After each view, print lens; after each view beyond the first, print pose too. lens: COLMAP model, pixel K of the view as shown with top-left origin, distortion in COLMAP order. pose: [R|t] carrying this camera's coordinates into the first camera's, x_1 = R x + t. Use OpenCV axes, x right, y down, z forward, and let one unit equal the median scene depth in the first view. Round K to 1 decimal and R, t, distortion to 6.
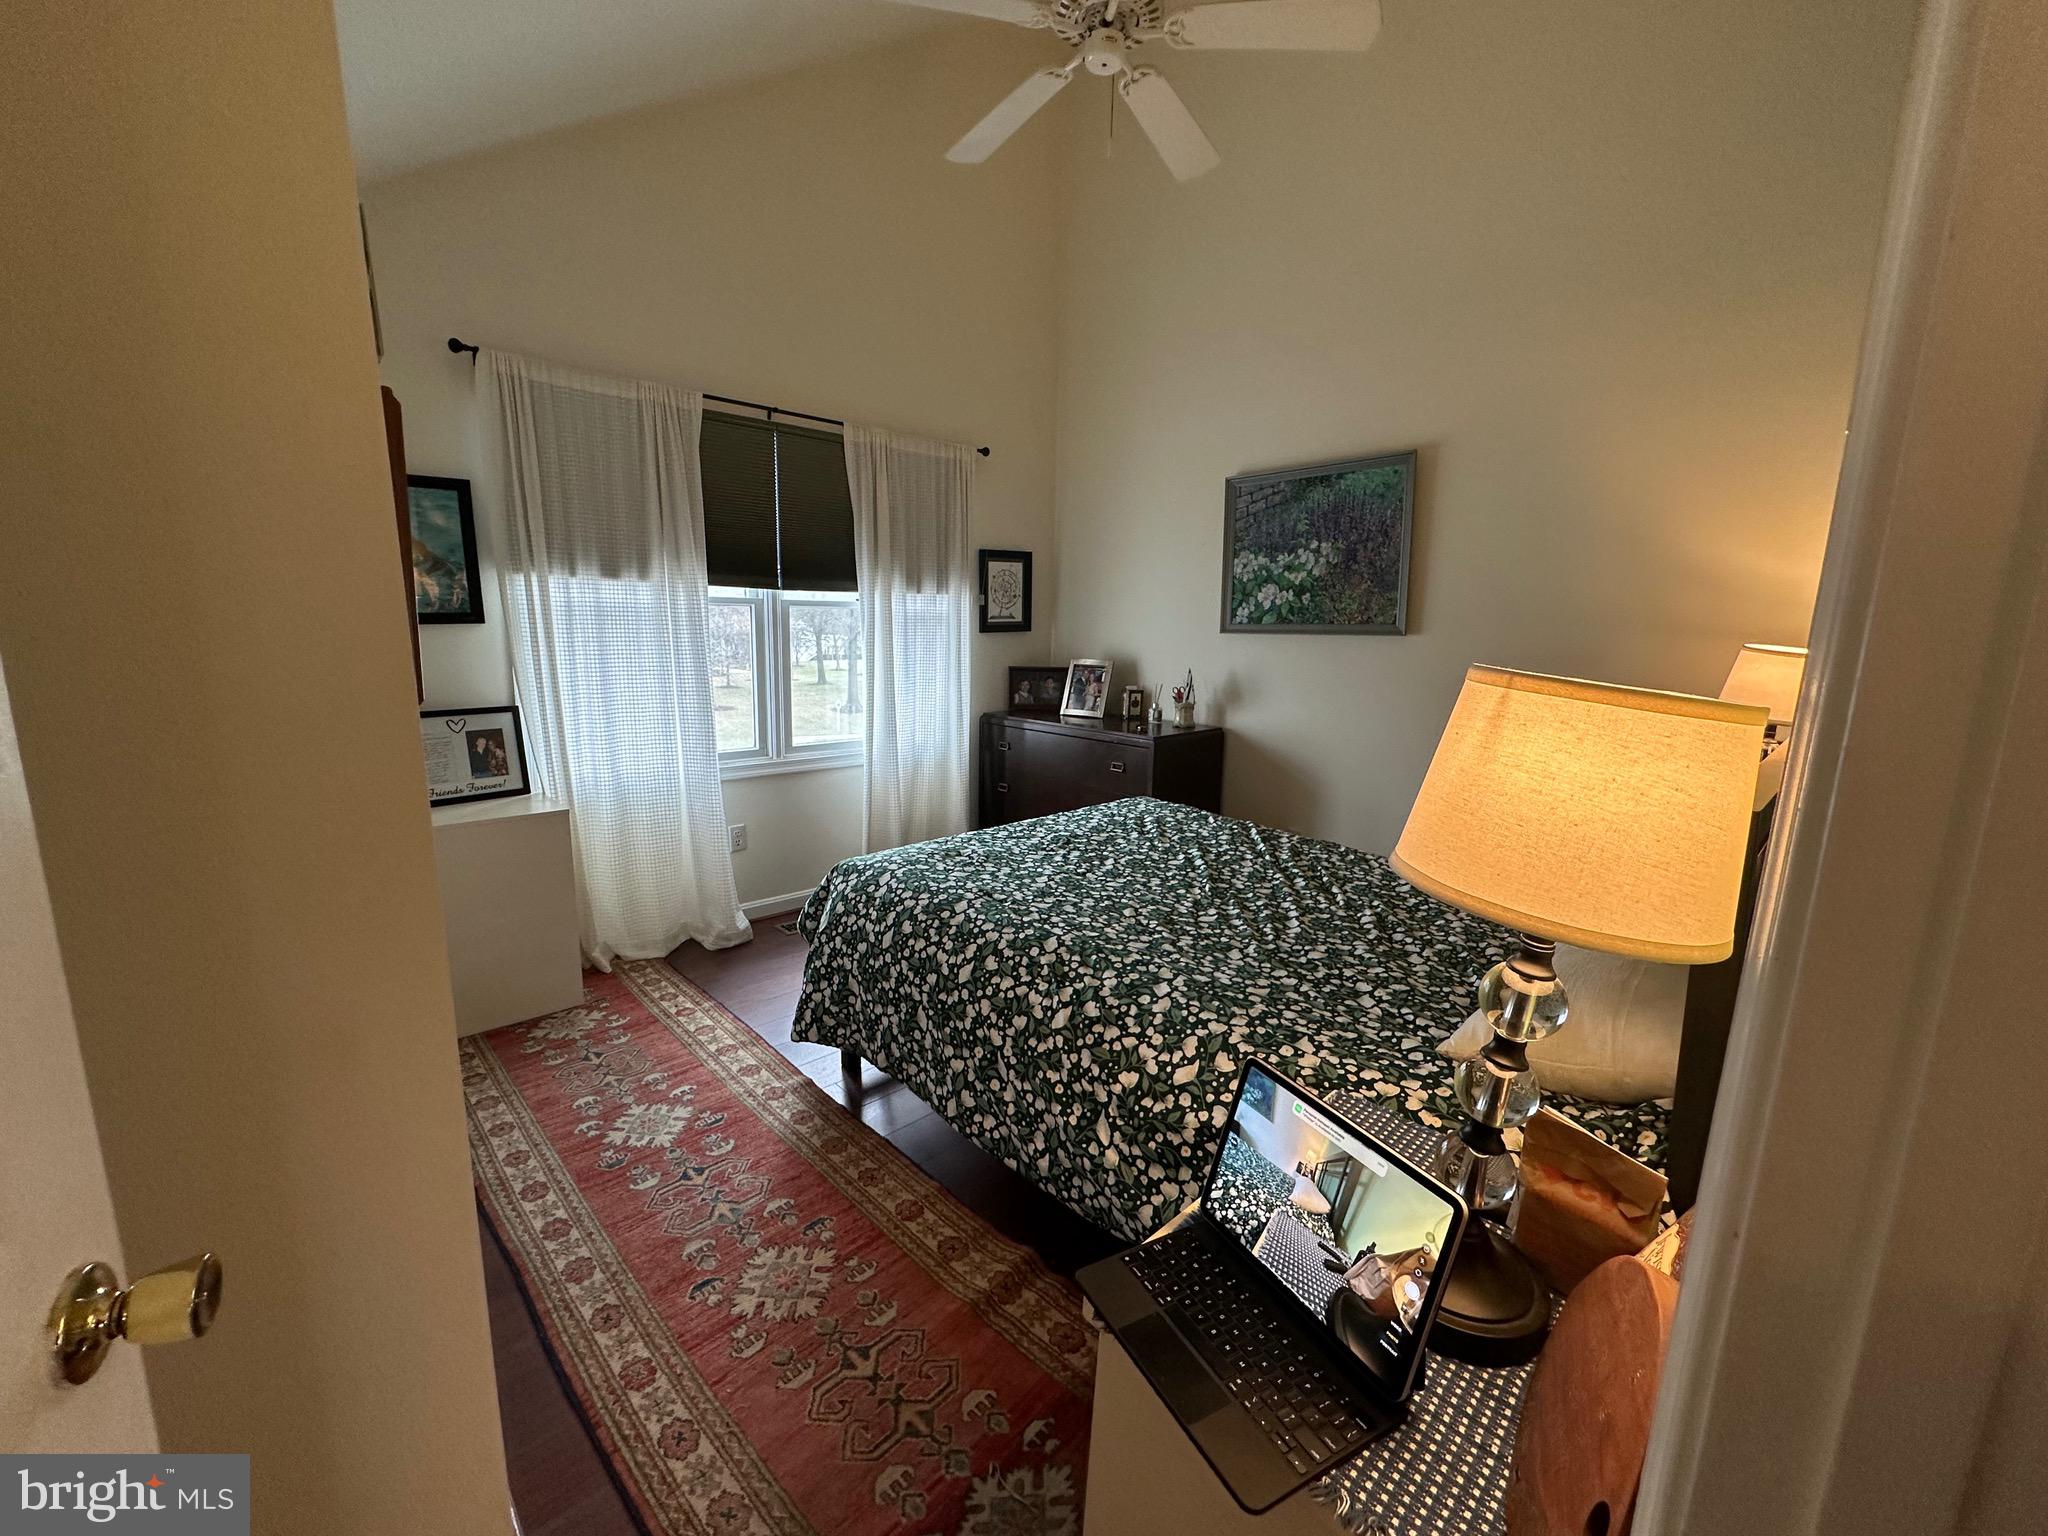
lens RADIAL K [[833.9, 0, 1027.1], [0, 833.9, 769.9], [0, 0, 1]] dist [-0.000660, -0.001016]
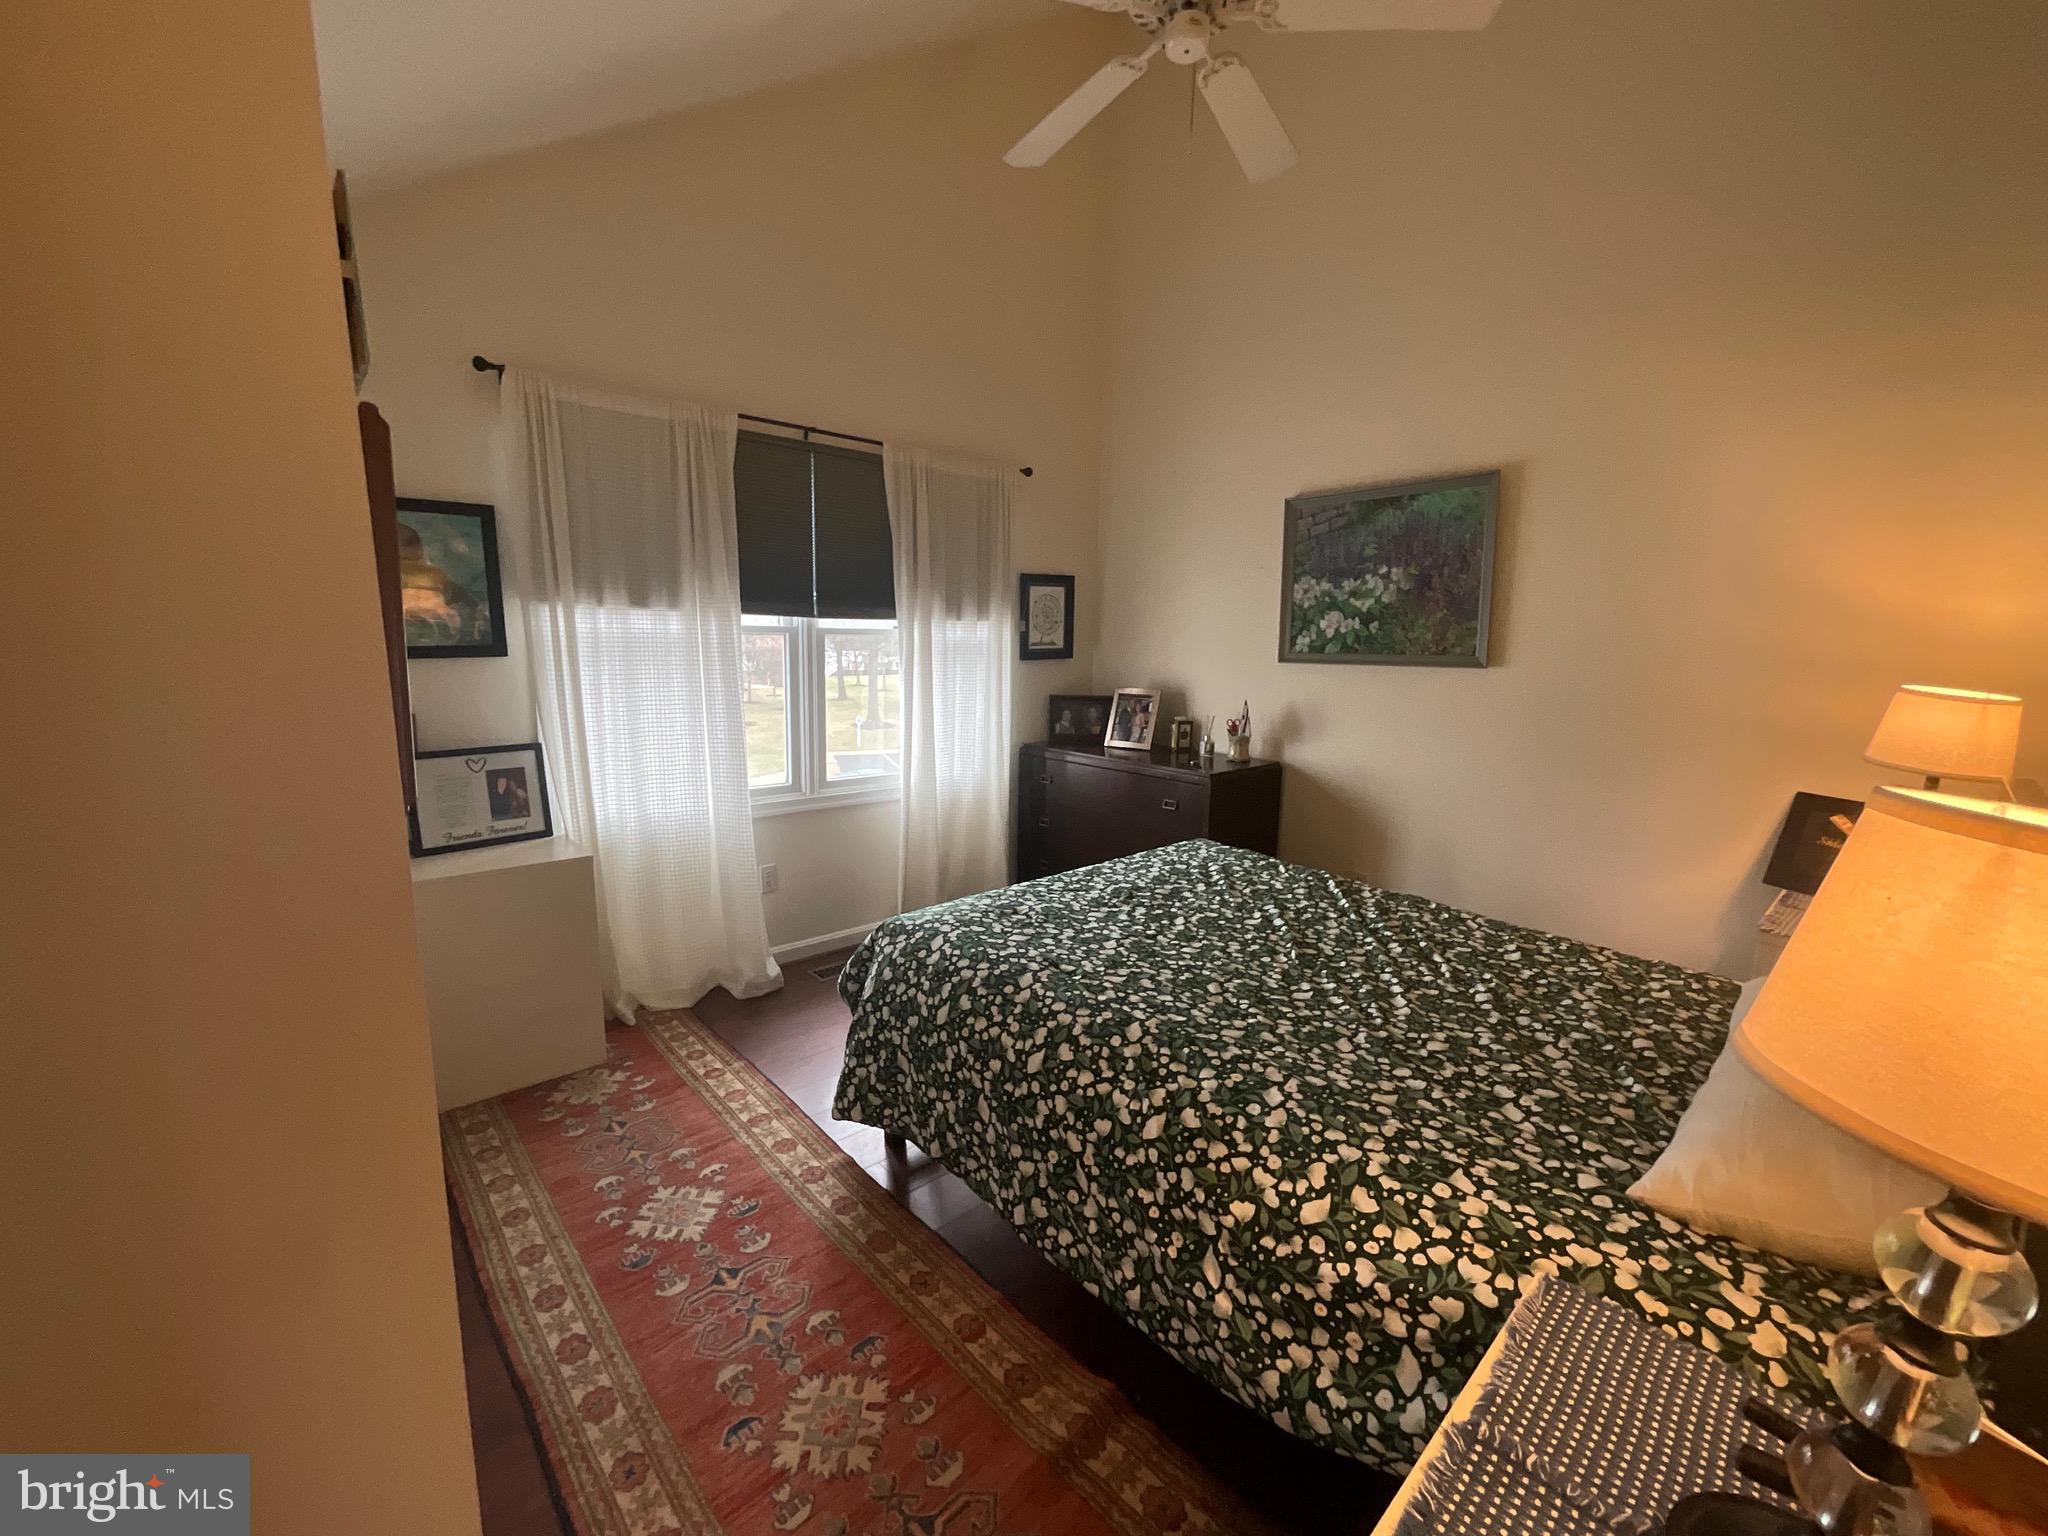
lens RADIAL K [[826.1, 0, 1025.2], [0, 826.1, 768.3], [0, 0, 1]] dist [-0.001499, 0.001981]
pose [[0.999797, 0.003069, -0.019935, -0.057257], [-0.003409, 0.999849, -0.017062, -0.044135], [0.019880, 0.017126, 0.999656, 0.099679]]
